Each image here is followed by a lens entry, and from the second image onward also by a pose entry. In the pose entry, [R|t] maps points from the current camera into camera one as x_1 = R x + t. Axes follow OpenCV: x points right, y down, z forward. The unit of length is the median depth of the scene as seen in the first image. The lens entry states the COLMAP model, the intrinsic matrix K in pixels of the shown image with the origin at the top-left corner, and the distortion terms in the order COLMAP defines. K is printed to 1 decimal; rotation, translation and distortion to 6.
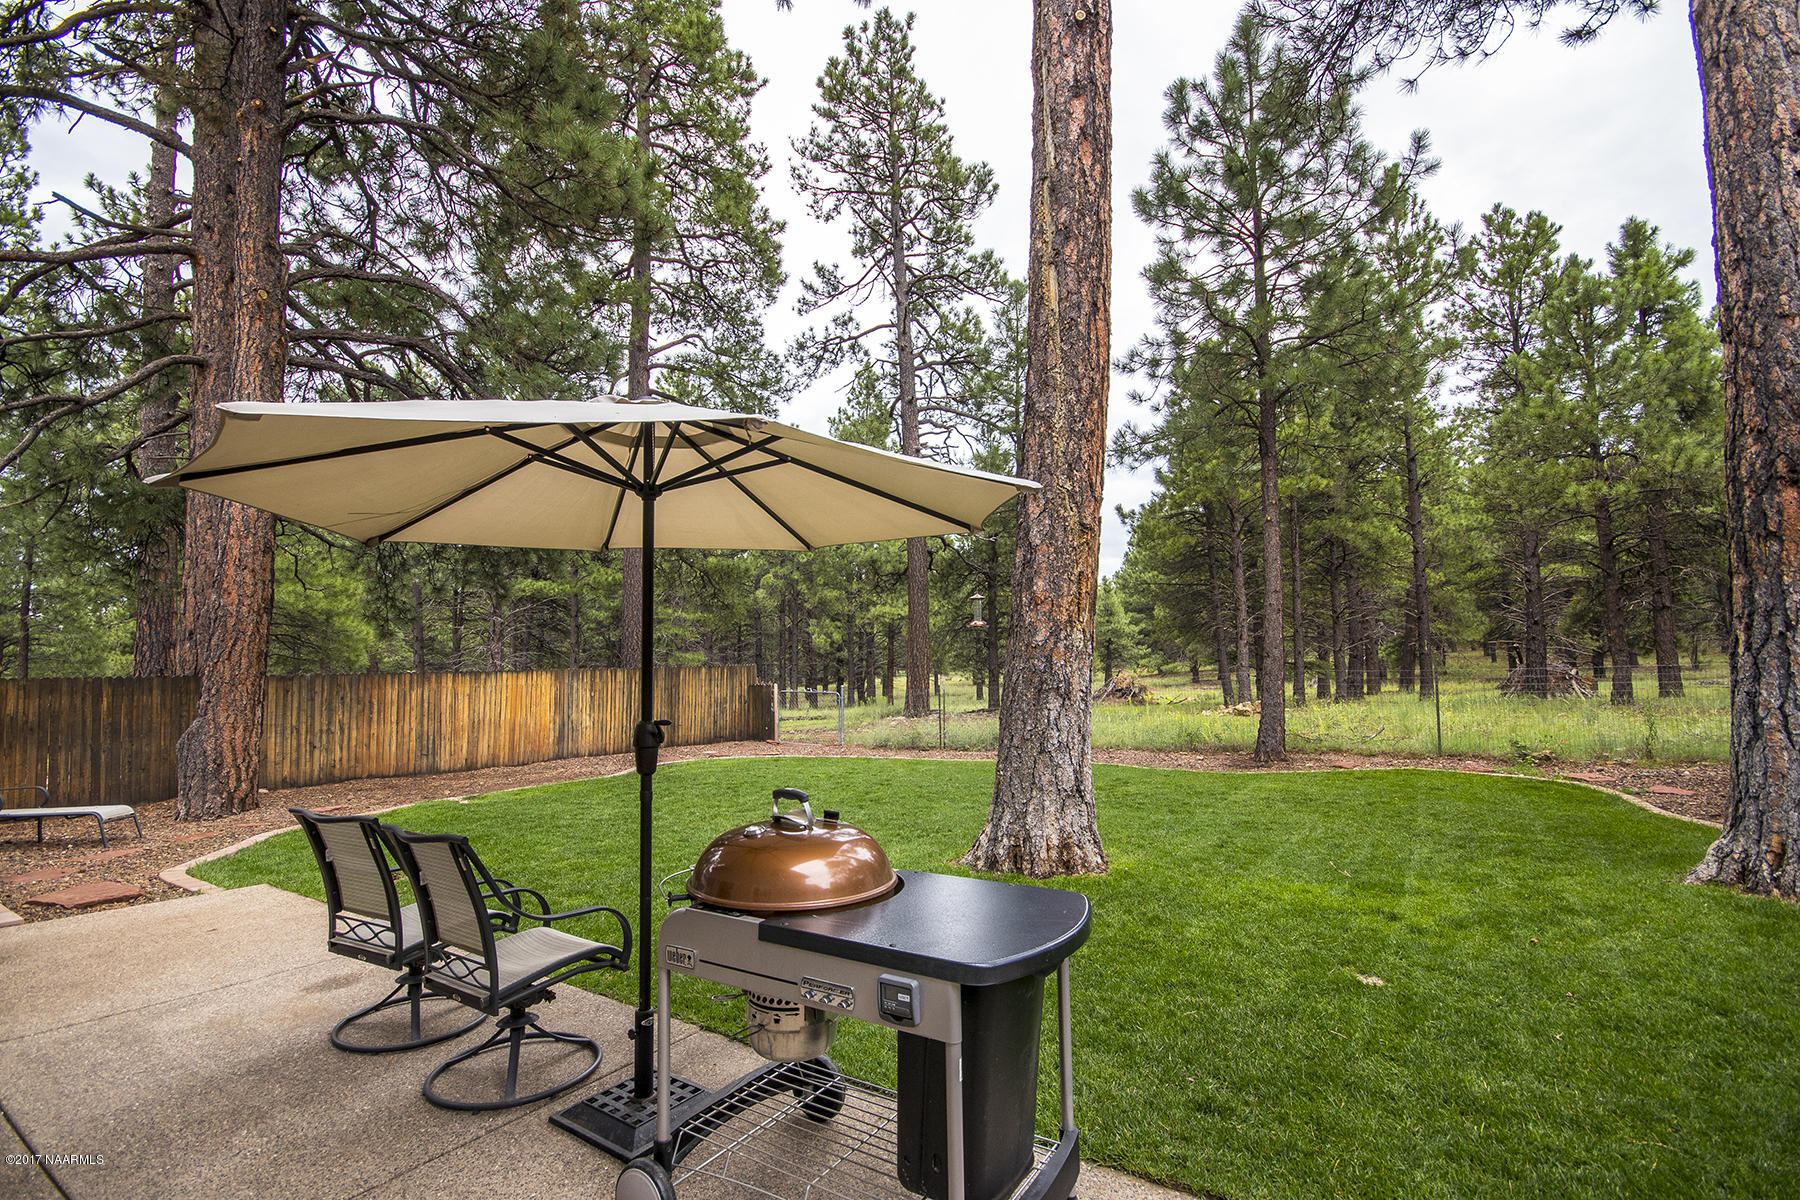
lens RADIAL K [[839.7, 0, 877.4], [0, 839.7, 607.7], [0, 0, 1]] dist [0.002191, -0.006438]
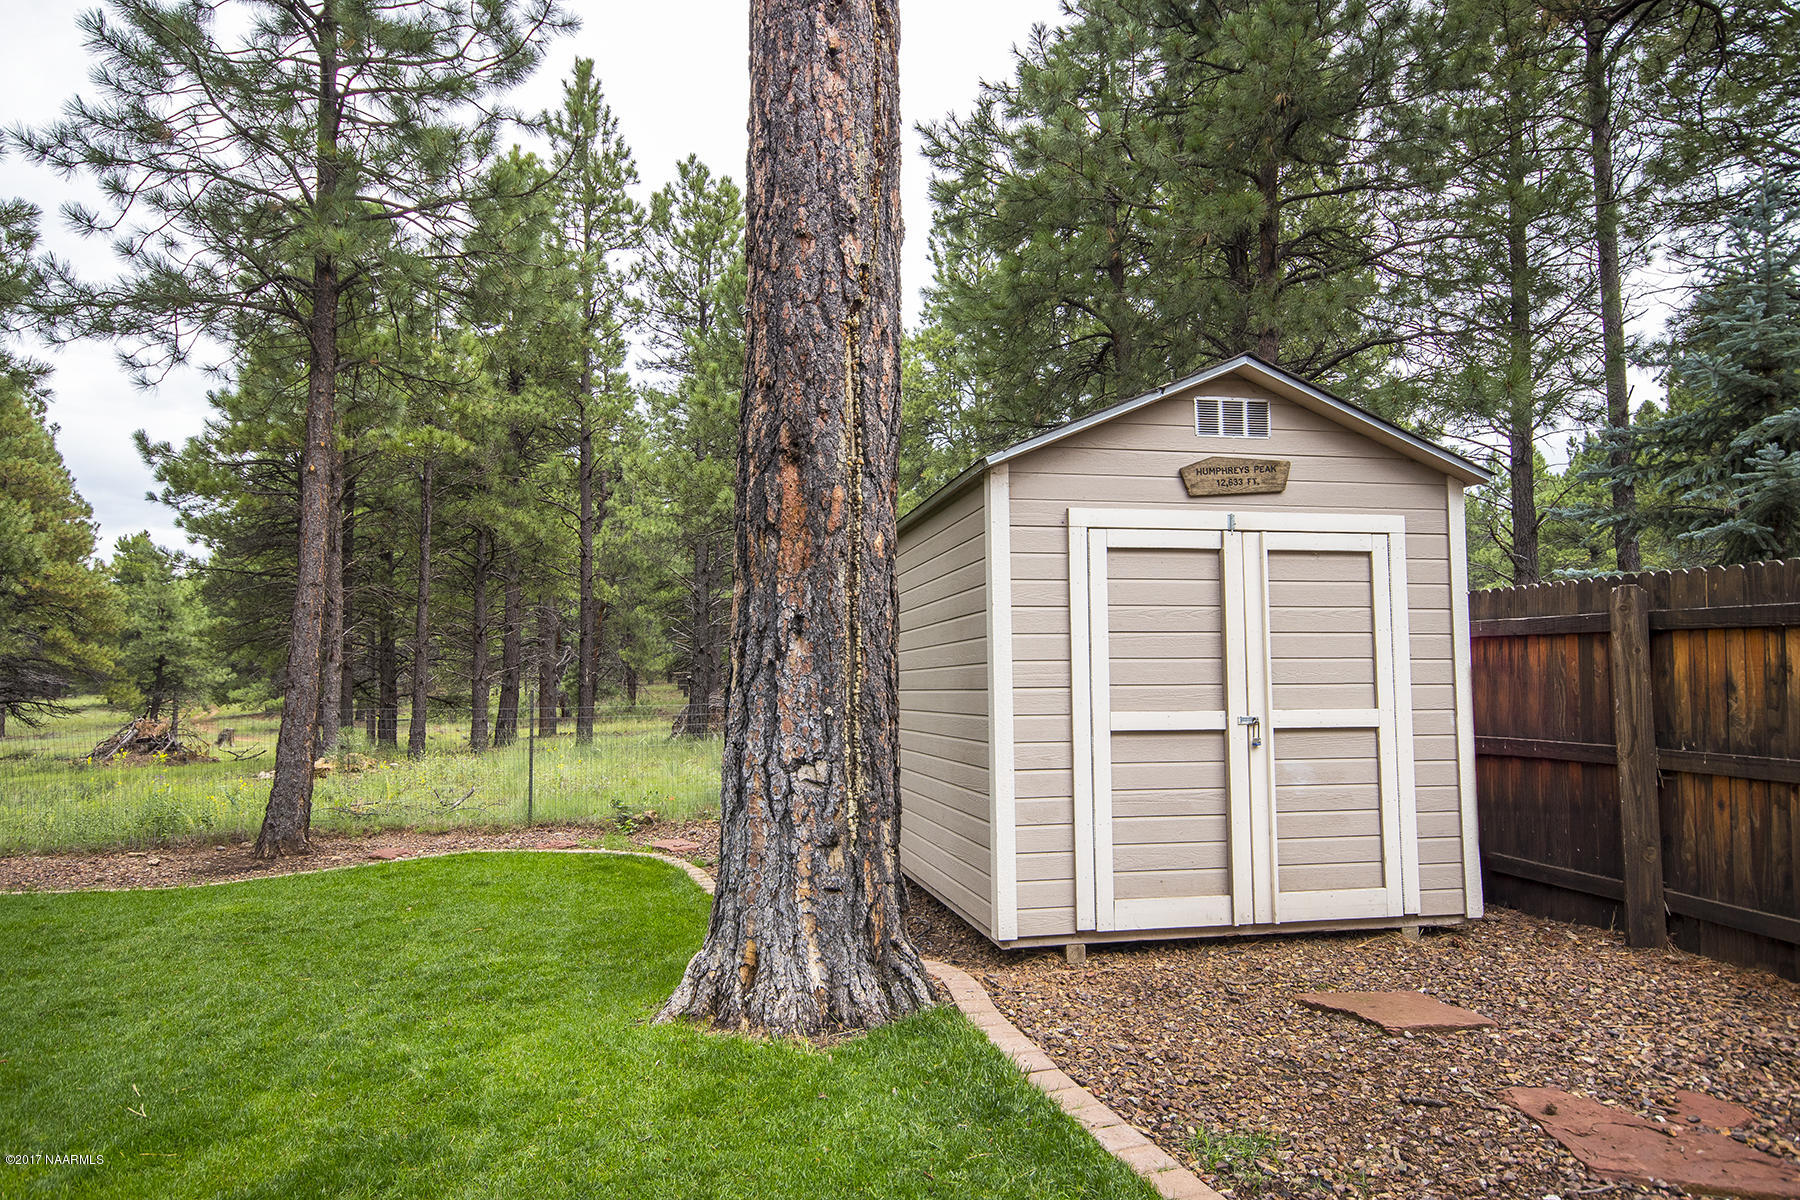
lens RADIAL K [[1145.7, 0, 897.3], [0, 1145.7, 612.5], [0, 0, 1]] dist [0.024836, 0.005615]
pose [[0.692830, 0.056670, 0.718871, 0.150962], [-0.052098, 0.998236, -0.028481, 0.003389], [-0.719216, -0.017719, 0.694560, 0.077105]]
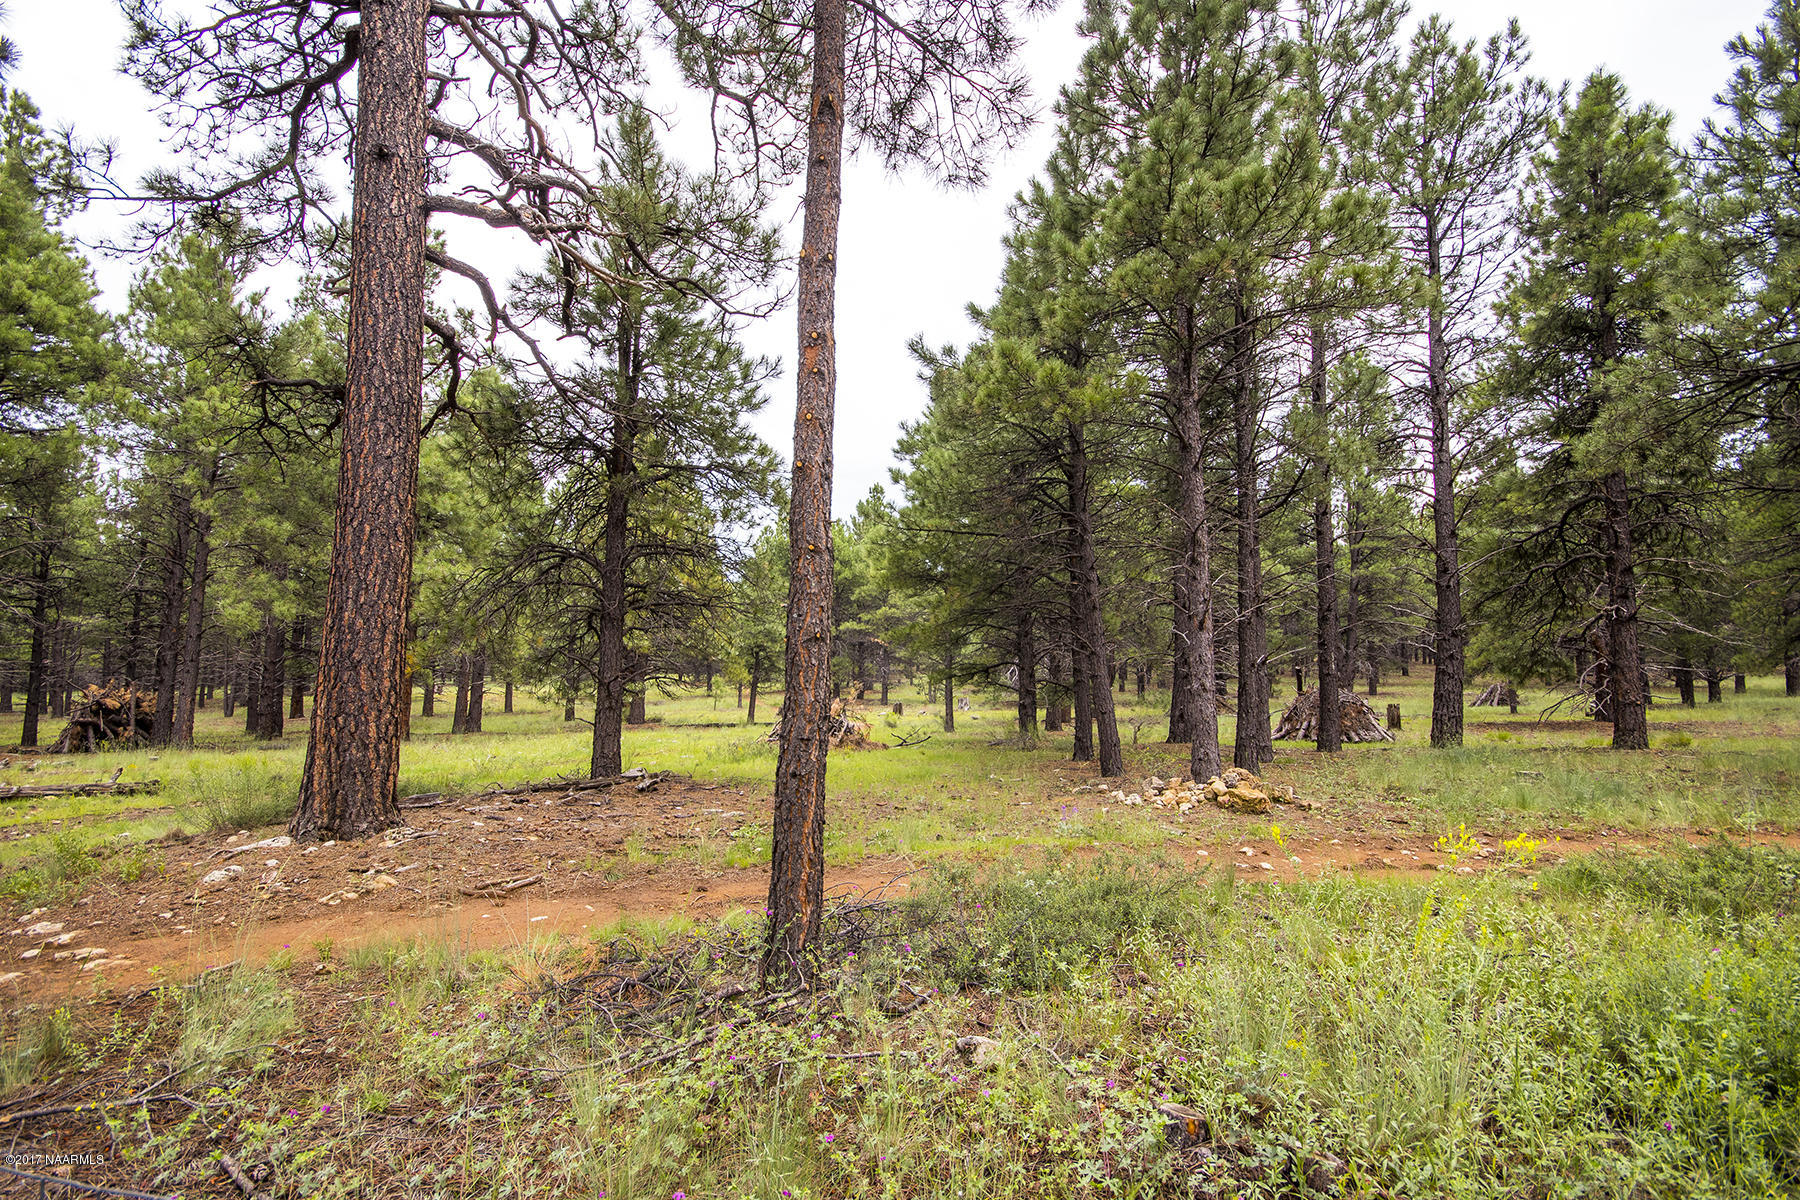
lens RADIAL K [[839.7, 0, 904.6], [0, 839.7, 596.8], [0, 0, 1]] dist [0.002191, -0.006438]
pose [[0.876086, 0.072895, 0.476612, 0.141348], [-0.059867, 0.997302, -0.042486, 0.085527], [-0.478423, 0.008688, 0.878087, 1.183178]]
